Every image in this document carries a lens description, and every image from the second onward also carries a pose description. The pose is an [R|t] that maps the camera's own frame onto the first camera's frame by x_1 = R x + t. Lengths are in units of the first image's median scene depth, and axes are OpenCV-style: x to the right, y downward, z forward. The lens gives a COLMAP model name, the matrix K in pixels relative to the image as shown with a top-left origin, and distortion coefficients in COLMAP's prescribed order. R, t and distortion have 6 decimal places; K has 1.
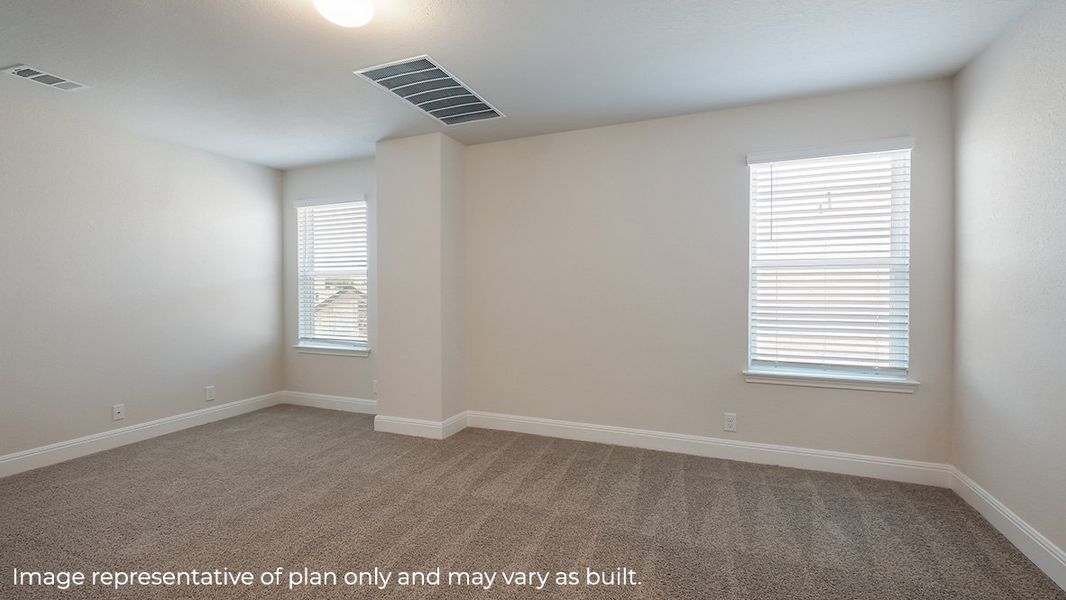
lens RADIAL K [[506.2, 0, 534.8], [0, 506.2, 292.3], [0, 0, 1]] dist [0.010637, -0.000410]
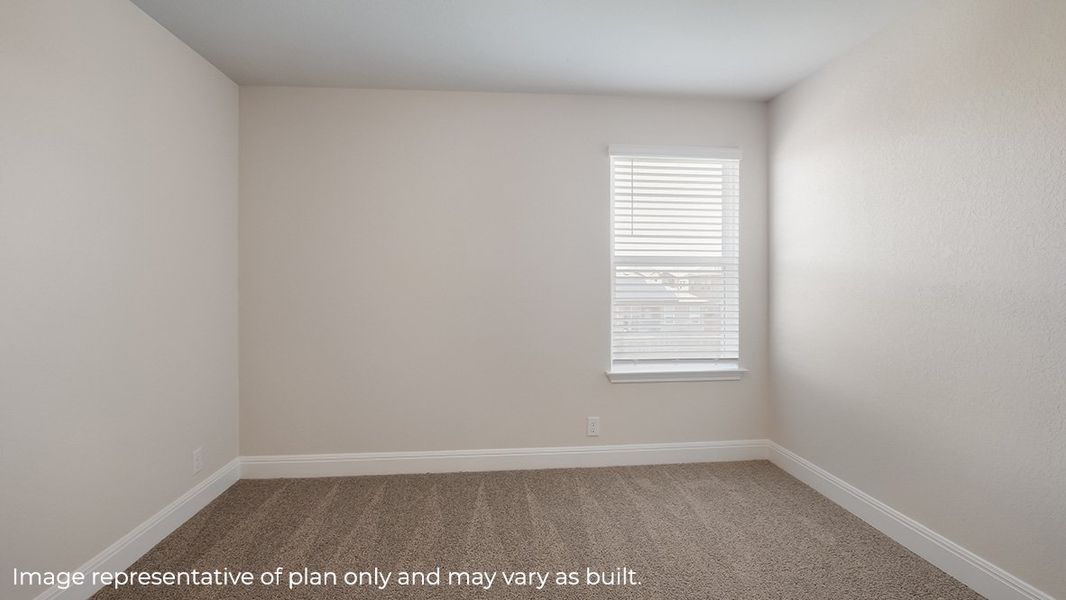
lens RADIAL K [[587.6, 0, 536.7], [0, 587.6, 294.3], [0, 0, 1]] dist [-0.000821, 0.000323]
pose [[0.855135, -0.004843, 0.518382, -0.288250], [0.000471, 0.999963, 0.008565, 0.000119], [-0.518404, -0.007080, 0.855106, 0.129272]]
